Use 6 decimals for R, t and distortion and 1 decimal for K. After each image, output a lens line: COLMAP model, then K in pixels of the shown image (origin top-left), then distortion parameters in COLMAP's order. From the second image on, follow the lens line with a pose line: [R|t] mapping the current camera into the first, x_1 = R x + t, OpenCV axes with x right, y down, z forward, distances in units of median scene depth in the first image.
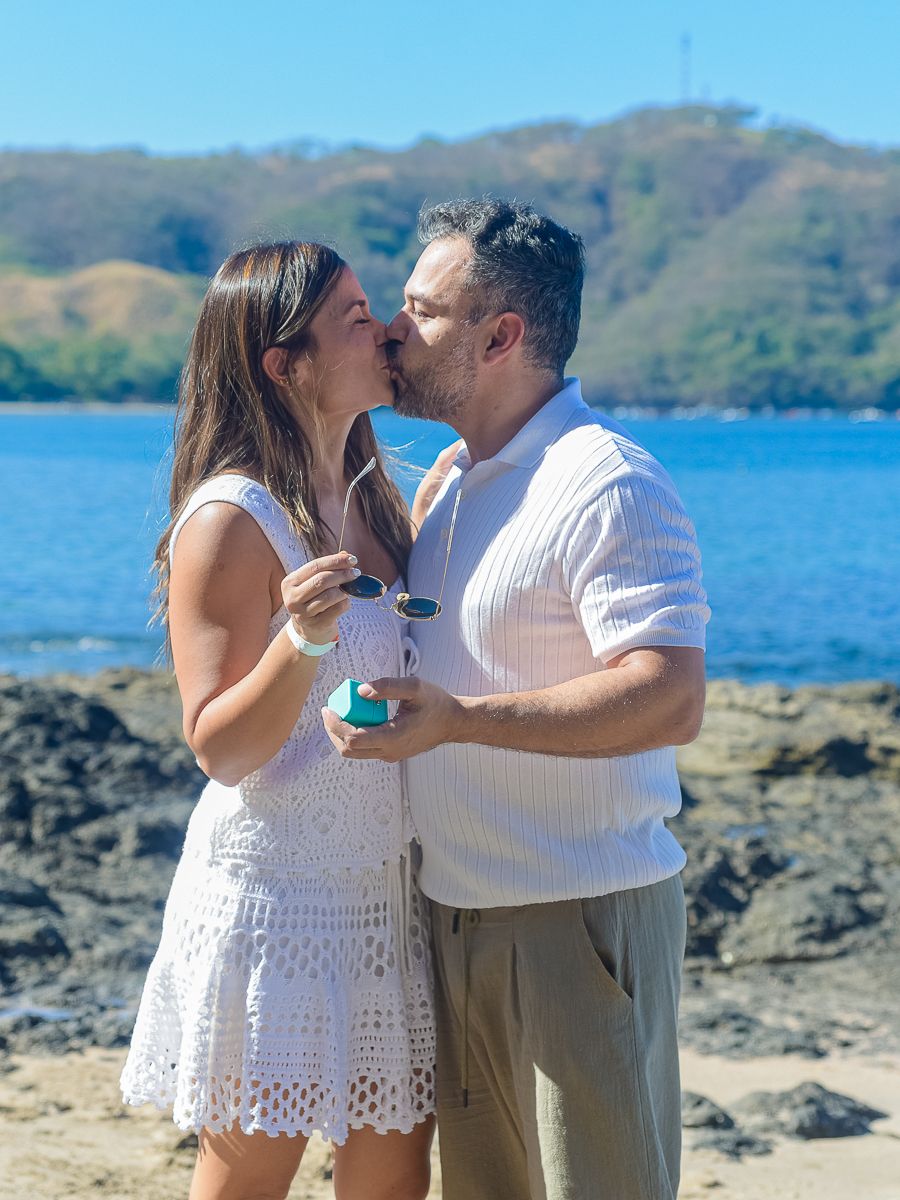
lens RADIAL K [[3087.8, 0, 446.0], [0, 3087.8, 598.6], [0, 0, 1]] dist [0.170443, 0.000000]
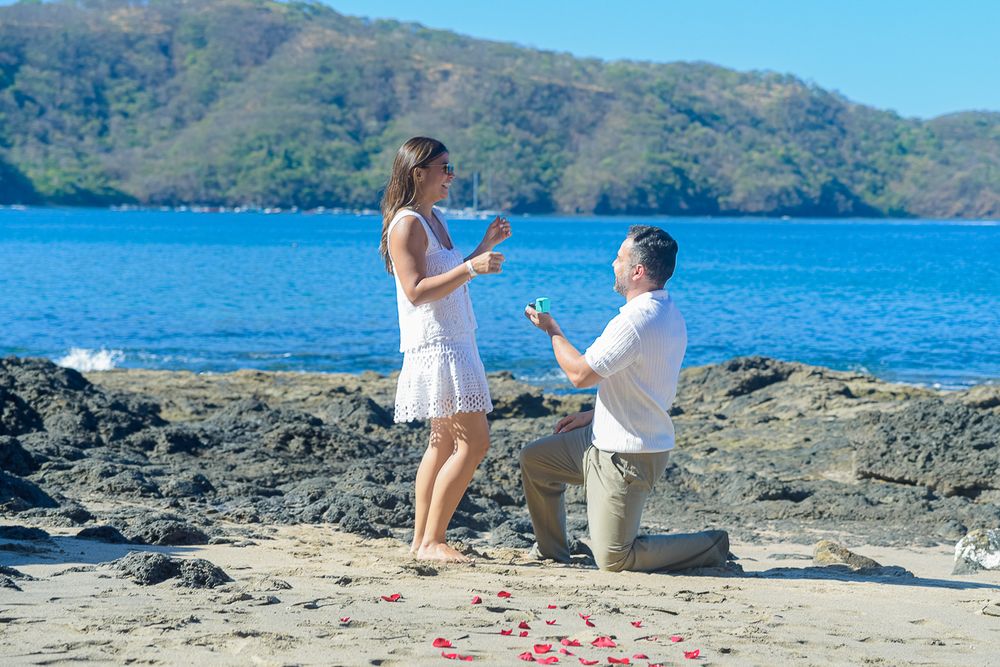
lens RADIAL K [[2240.3, 0, 585.5], [0, 2240.3, 329.5], [0, 0, 1]] dist [0.260104, 0.000000]
pose [[0.972973, -0.006160, 0.230836, -0.157022], [0.007807, 0.999950, -0.006221, 0.029894], [-0.230786, 0.007855, 0.972973, -0.152716]]
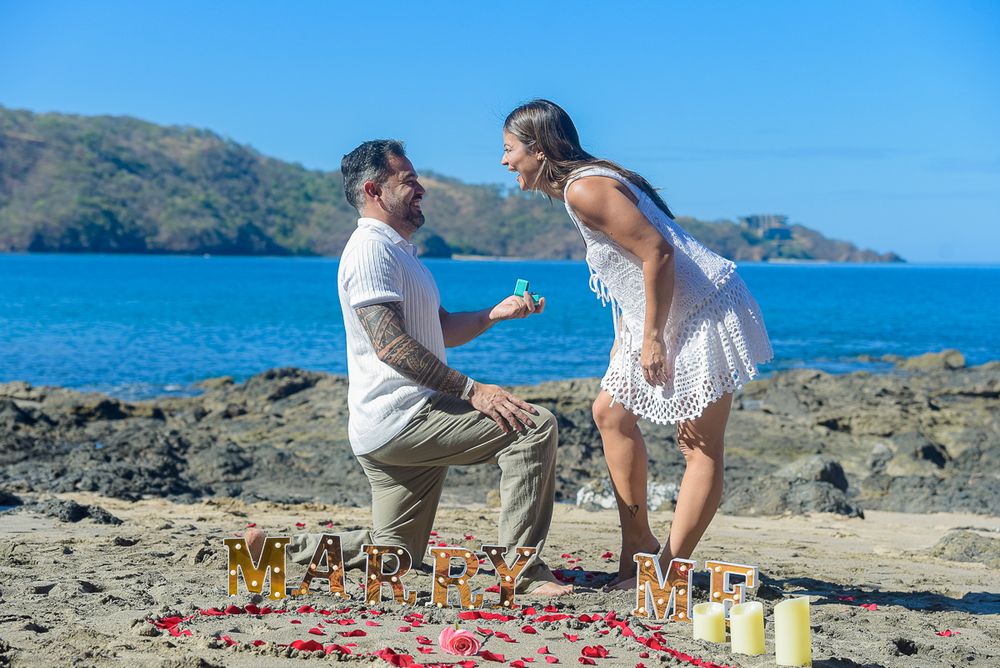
lens RADIAL K [[1958.6, 0, 502.9], [0, 1958.6, 352.1], [0, 0, 1]] dist [0.268238, 0.000000]
pose [[0.891052, -0.018018, 0.453544, -0.287969], [0.022066, 0.999750, -0.003635, 0.039439], [-0.453365, 0.013247, 0.891226, -0.200147]]
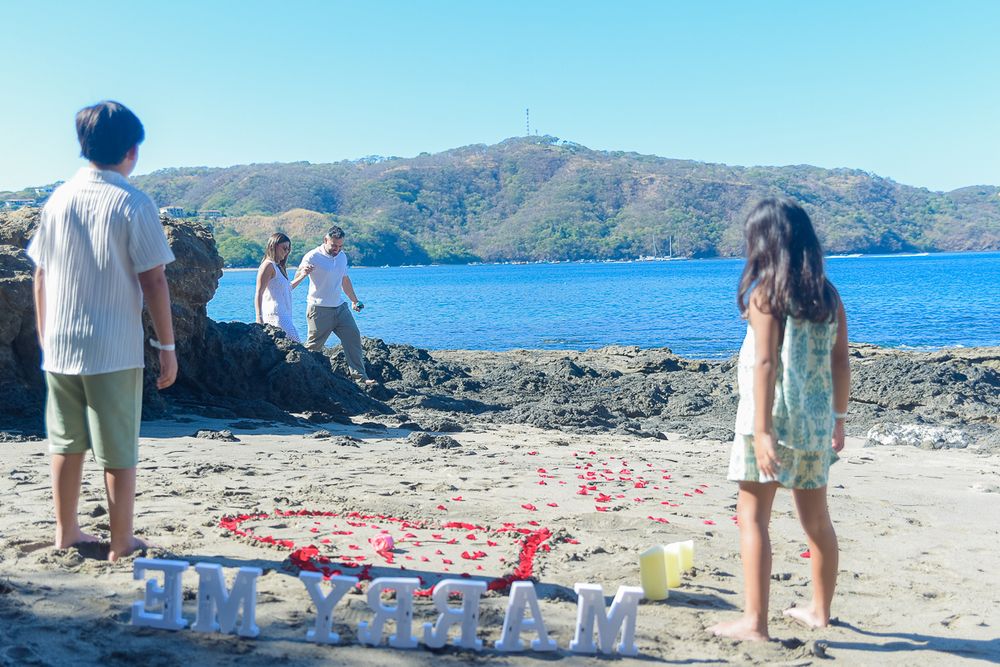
lens RADIAL K [[1273.3, 0, 433.2], [0, 1273.3, 308.6], [0, 0, 1]] dist [0.018724, 0.000000]
pose [[0.999489, -0.031900, -0.001849, -0.124218], [0.031840, 0.999147, -0.026281, 0.034525], [0.002686, 0.026208, 0.999653, -0.237513]]
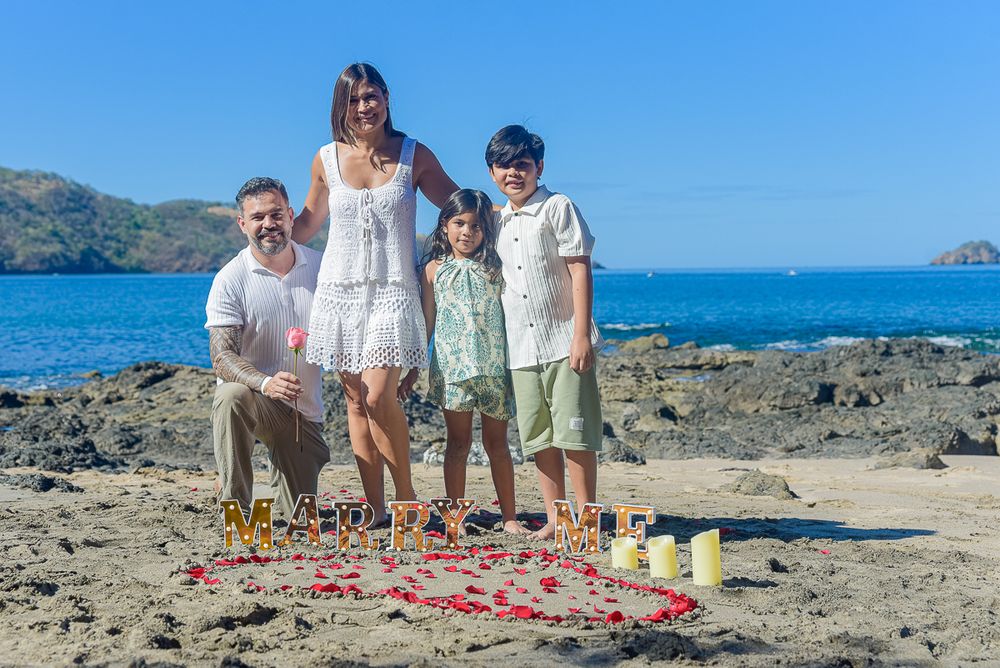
lens RADIAL K [[1531.7, 0, 478.8], [0, 1531.7, 352.3], [0, 0, 1]] dist [0.107675, 0.000000]
pose [[0.831036, -0.044197, 0.554461, -0.311138], [0.048789, 0.998788, 0.006489, 0.038880], [-0.554075, 0.021659, 0.832185, -0.165708]]
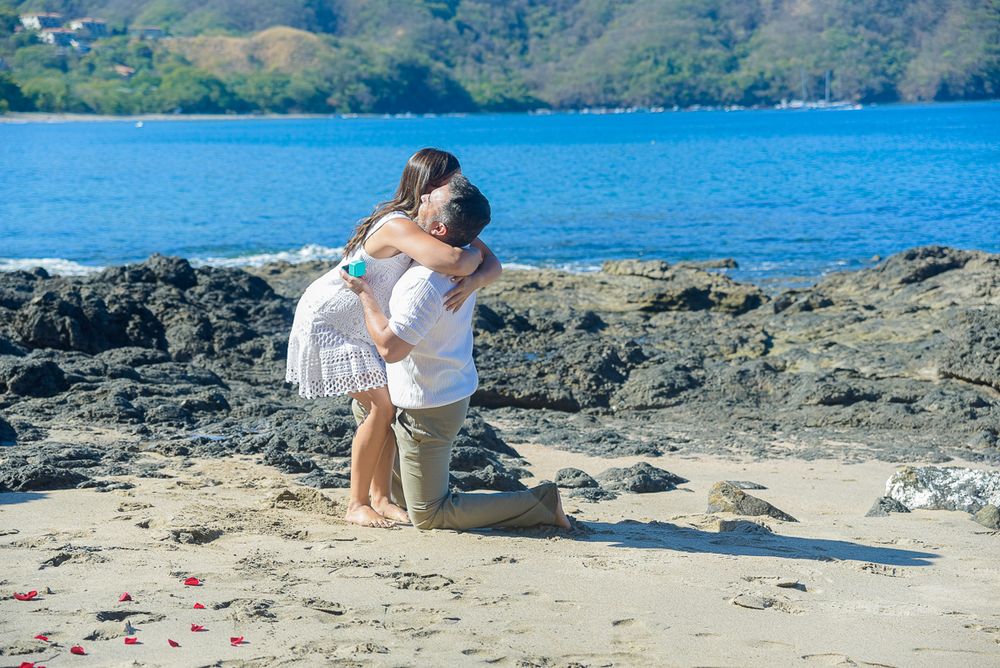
lens RADIAL K [[1837.8, 0, 498.3], [0, 1837.8, 344.1], [0, 0, 1]] dist [0.250647, 0.000000]
pose [[0.999637, -0.026364, 0.005581, 0.019913], [0.025953, 0.997607, 0.064085, 0.011413], [-0.007257, -0.063917, 0.997929, -0.033659]]
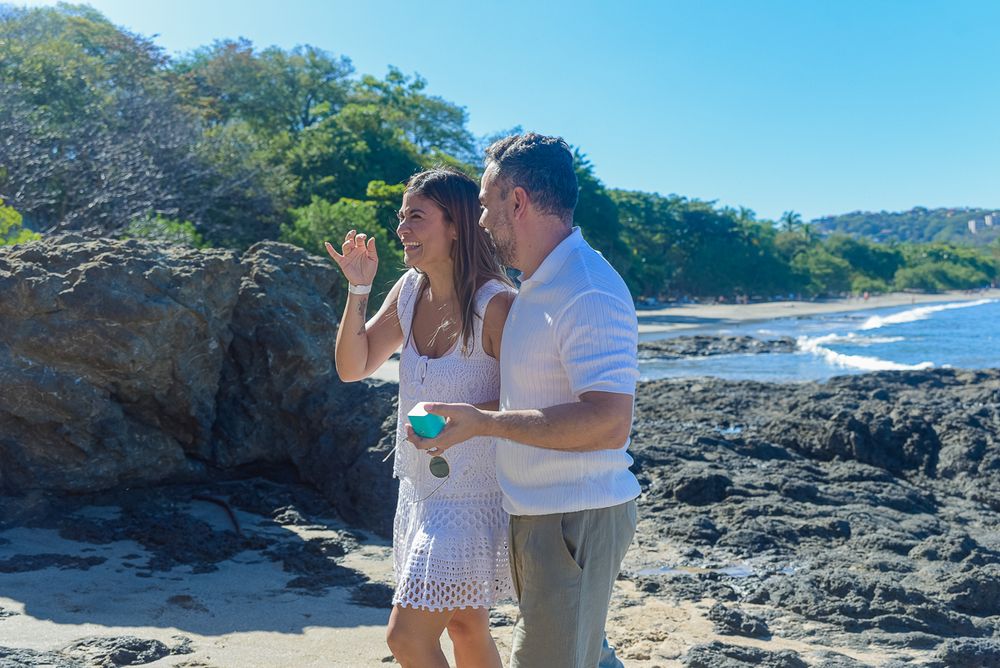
lens RADIAL K [[1024.7, 0, 503.0], [0, 1024.7, 335.0], [0, 0, 1]] dist [0.029289, 0.000000]
pose [[0.661553, -0.025842, -0.749453, 0.159722], [0.009763, 0.999618, -0.025850, 0.005169], [0.749835, 0.009784, 0.661553, 0.330194]]
